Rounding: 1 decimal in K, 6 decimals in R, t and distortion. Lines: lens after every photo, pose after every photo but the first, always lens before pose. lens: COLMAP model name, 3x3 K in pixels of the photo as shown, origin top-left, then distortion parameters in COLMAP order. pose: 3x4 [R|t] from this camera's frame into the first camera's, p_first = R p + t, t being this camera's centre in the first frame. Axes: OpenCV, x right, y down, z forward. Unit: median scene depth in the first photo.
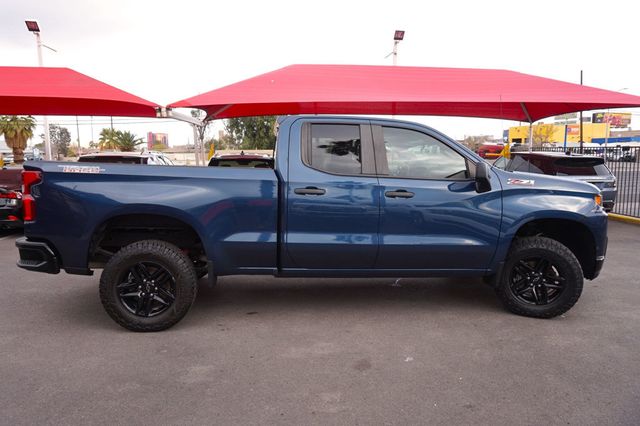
lens RADIAL K [[434.1, 0, 318.9], [0, 434.1, 214.6], [0, 0, 1]] dist [-0.044077, 0.041283]
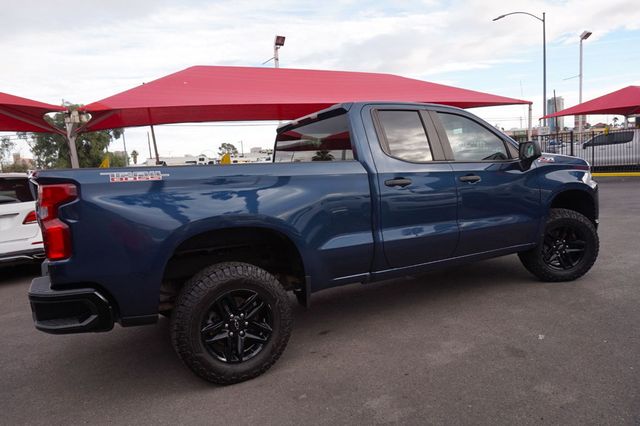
lens RADIAL K [[434.1, 0, 318.9], [0, 434.1, 214.6], [0, 0, 1]] dist [-0.044077, 0.041283]
pose [[0.920368, -0.111090, 0.374943, -0.528769], [0.122284, 0.992476, -0.006112, -0.001240], [-0.371443, 0.051475, 0.927028, 0.223403]]
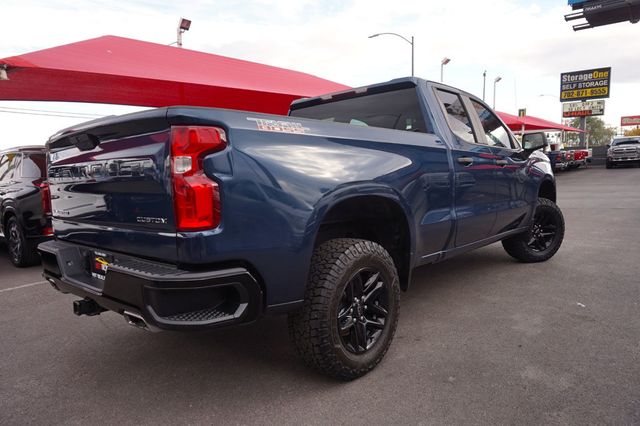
lens RADIAL K [[430.2, 0, 323.1], [0, 430.2, 218.0], [0, 0, 1]] dist [-0.001752, -0.004728]
pose [[0.741579, -0.108669, 0.662006, -0.866158], [0.120925, 0.992283, 0.027424, 0.004590], [-0.659877, 0.059716, 0.748997, 0.528018]]
